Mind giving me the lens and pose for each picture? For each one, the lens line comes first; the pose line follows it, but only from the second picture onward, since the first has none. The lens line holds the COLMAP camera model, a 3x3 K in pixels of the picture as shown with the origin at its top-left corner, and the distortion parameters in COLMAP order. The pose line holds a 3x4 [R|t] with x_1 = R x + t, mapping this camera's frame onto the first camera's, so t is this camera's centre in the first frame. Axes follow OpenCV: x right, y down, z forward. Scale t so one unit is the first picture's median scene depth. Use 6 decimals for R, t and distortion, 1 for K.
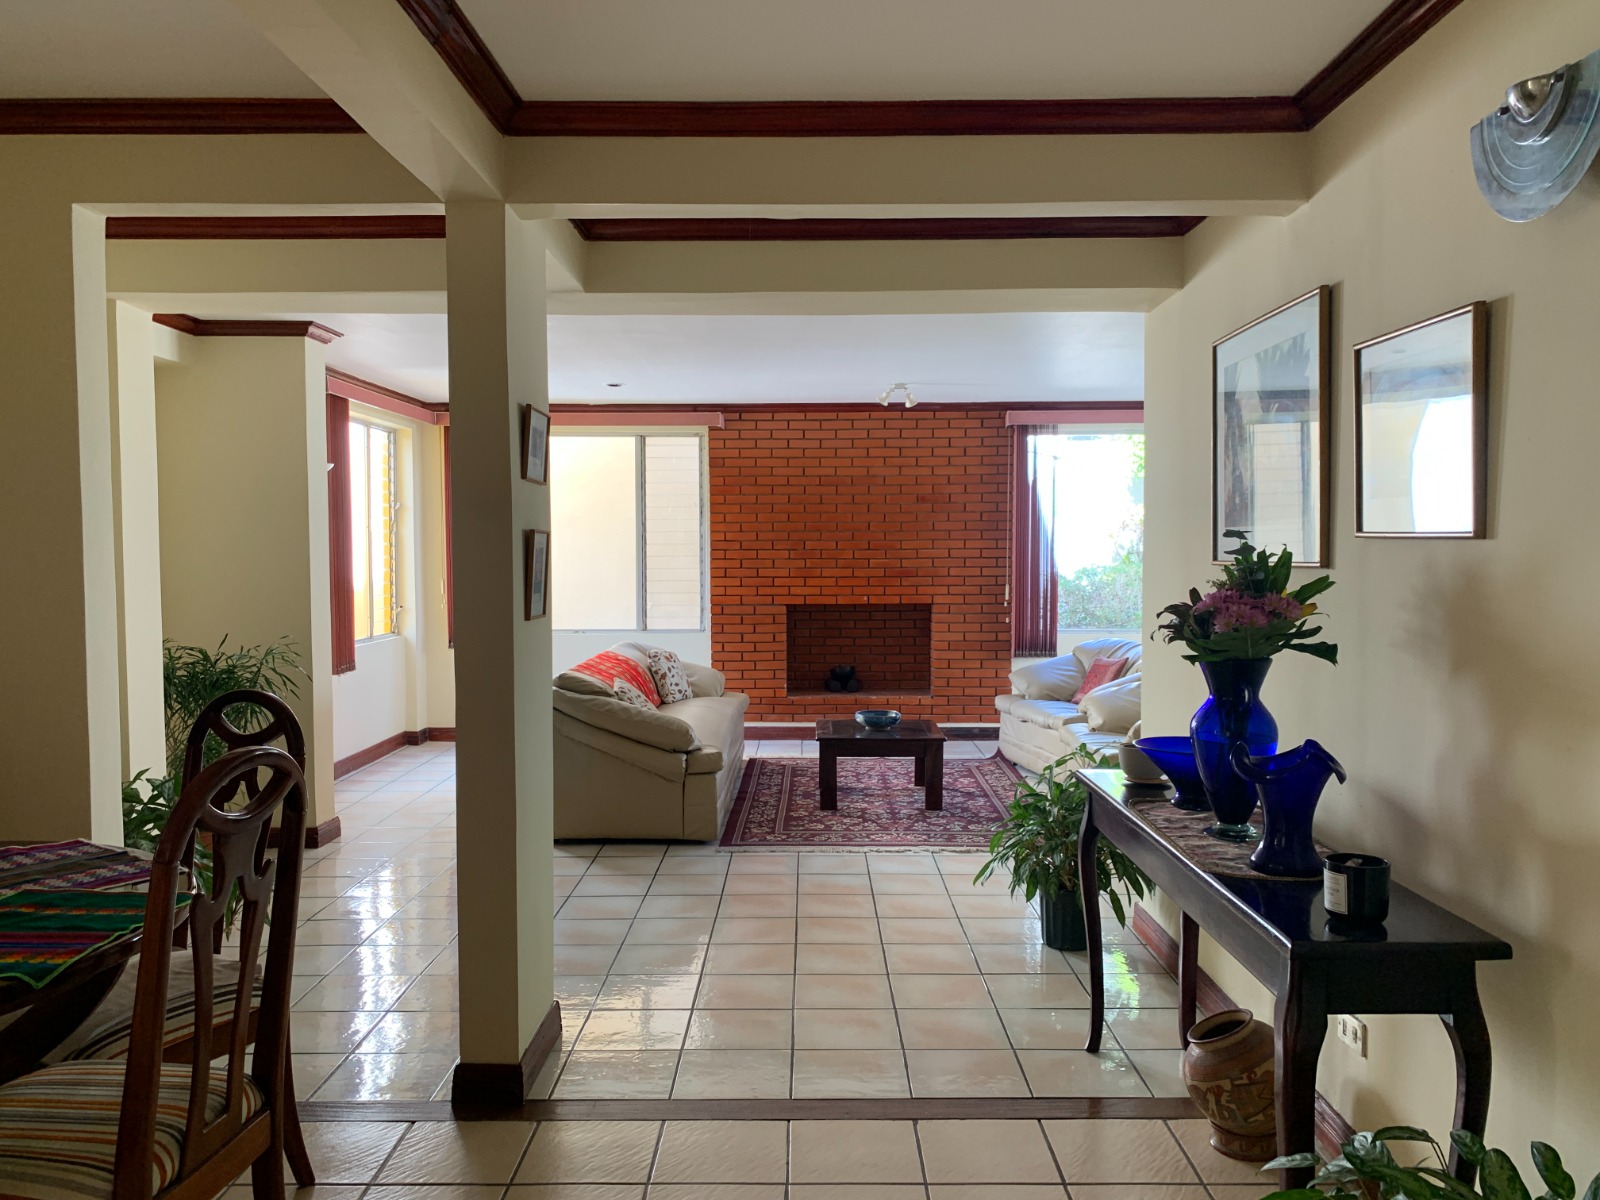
lens RADIAL K [[1230.6, 0, 793.0], [0, 1230.6, 608.4], [0, 0, 1]] dist [0.034204, -0.042296]
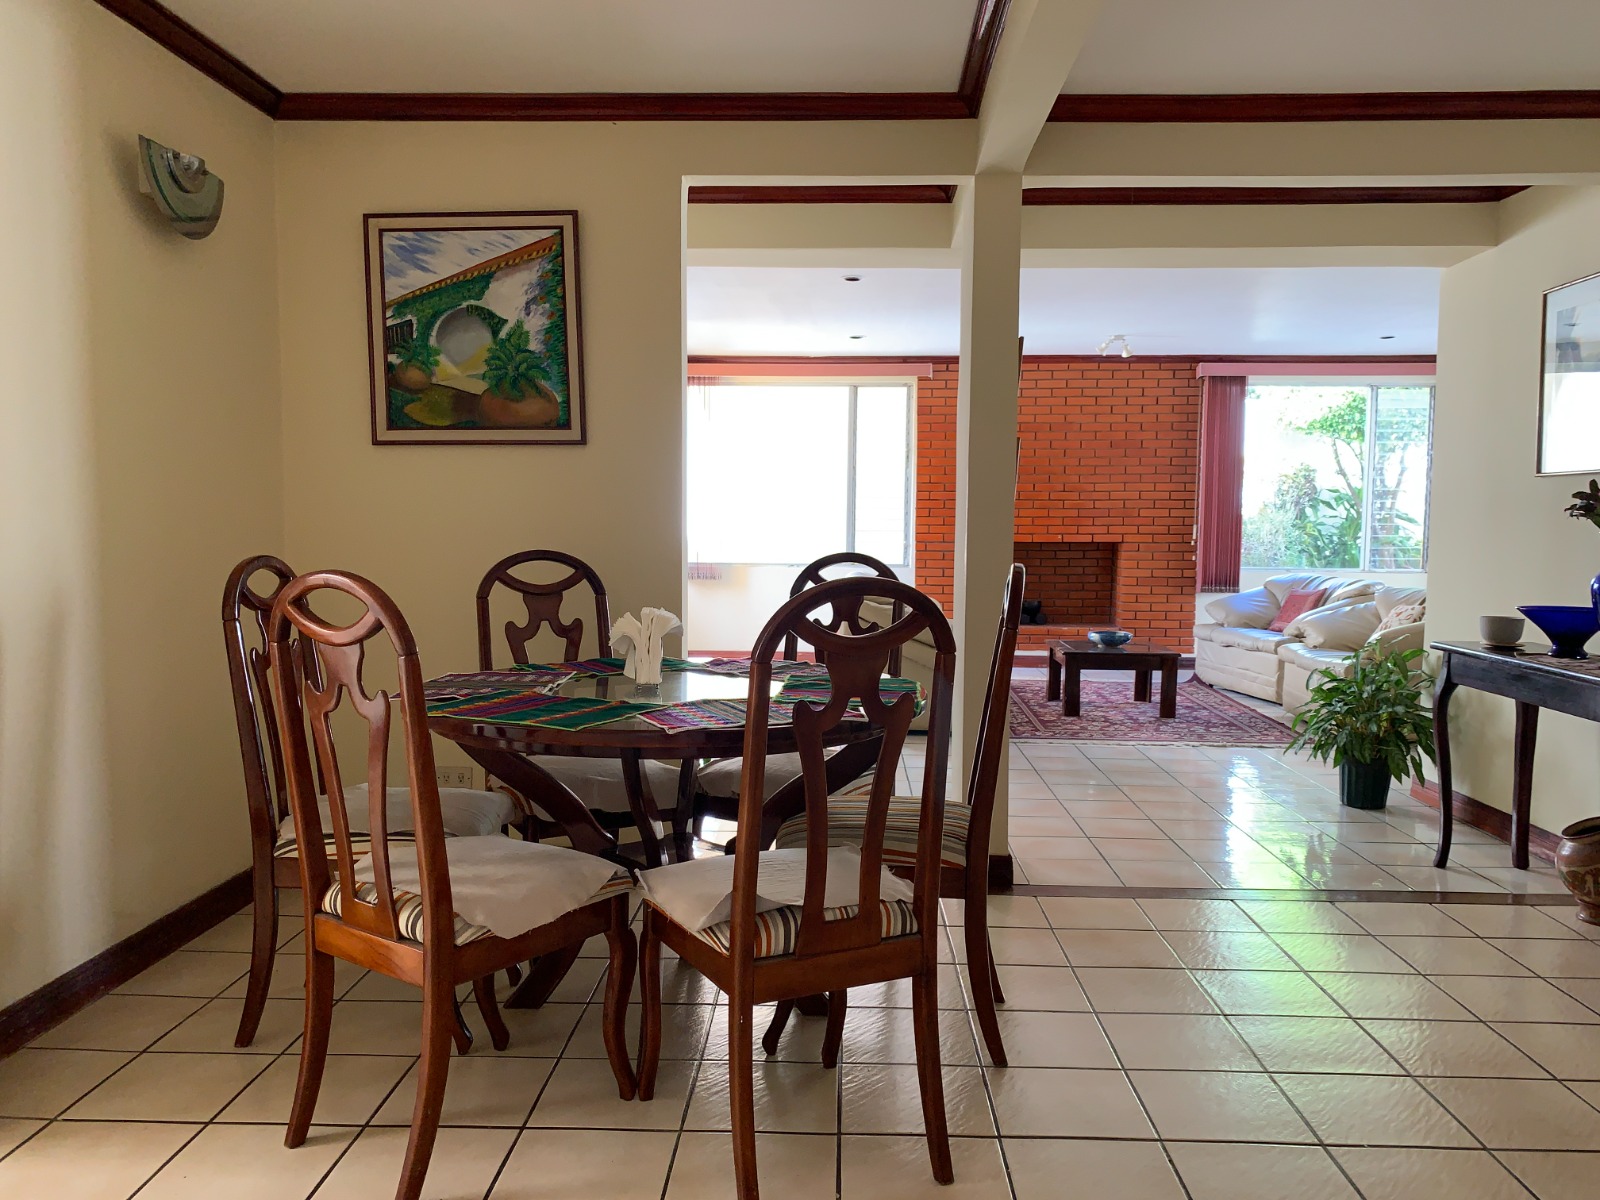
lens RADIAL K [[1230.6, 0, 800.9], [0, 1230.6, 604.4], [0, 0, 1]] dist [0.034204, -0.042296]
pose [[0.999551, 0.011830, -0.027530, -0.142681], [-0.011157, 0.999638, 0.024482, 0.028108], [0.027810, -0.024163, 0.999321, -0.096022]]
